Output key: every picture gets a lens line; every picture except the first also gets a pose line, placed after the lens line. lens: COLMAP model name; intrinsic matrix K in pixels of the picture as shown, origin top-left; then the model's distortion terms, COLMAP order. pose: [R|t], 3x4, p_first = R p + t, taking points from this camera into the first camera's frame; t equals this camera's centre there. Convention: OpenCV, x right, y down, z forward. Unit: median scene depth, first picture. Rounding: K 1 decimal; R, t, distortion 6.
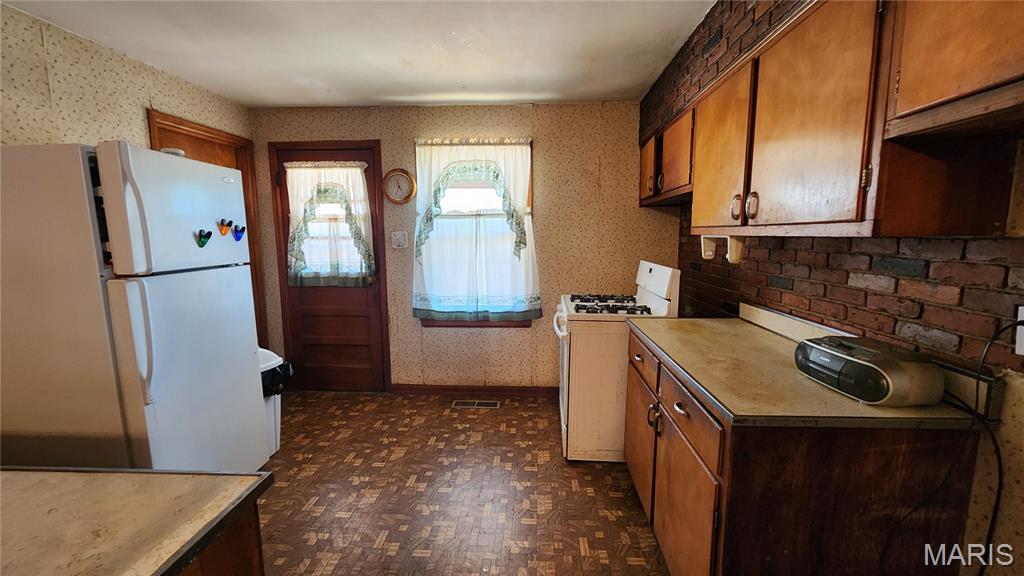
lens RADIAL K [[410.1, 0, 514.7], [0, 410.1, 291.0], [0, 0, 1]] dist [-0.003149, -0.000309]
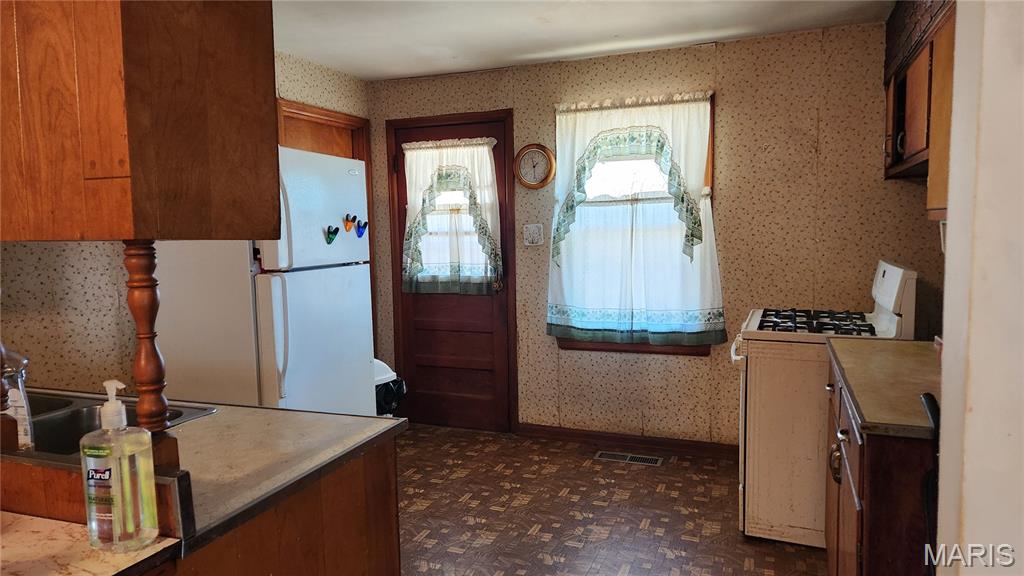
lens RADIAL K [[684.9, 0, 511.4], [0, 684.9, 290.2], [0, 0, 1]] dist [0.044520, -0.006998]
pose [[0.946849, 0.013065, -0.321413, 0.103120], [-0.027244, 0.998842, -0.039659, 0.034350], [0.320522, 0.046308, 0.946108, -0.246524]]
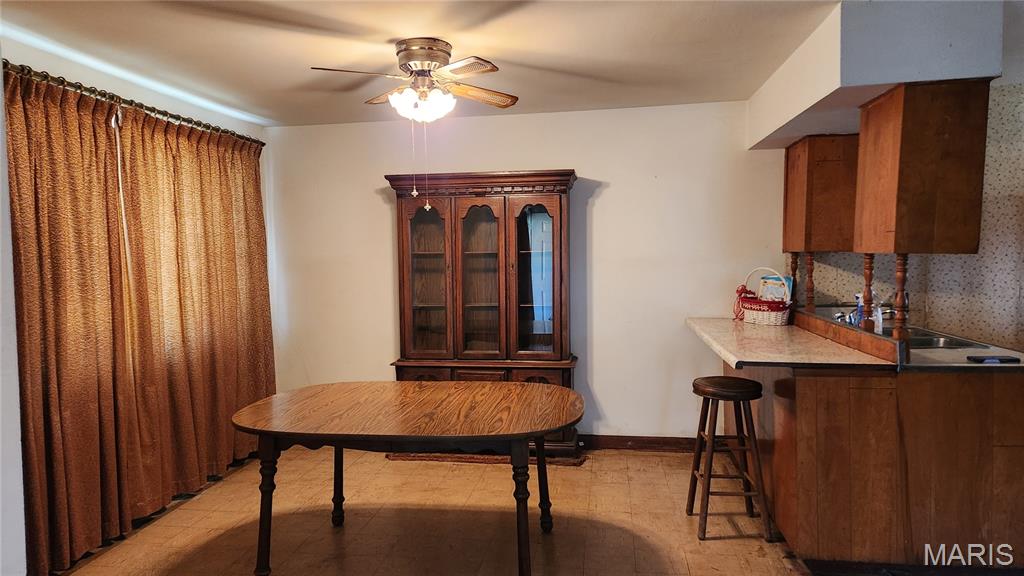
lens RADIAL K [[684.9, 0, 513.4], [0, 684.9, 291.1], [0, 0, 1]] dist [0.044520, -0.006998]
pose [[-0.089562, 0.064077, -0.993918, 2.089902], [-0.126206, 0.989154, 0.075142, 0.068520], [0.987953, 0.132168, -0.080503, -0.725827]]
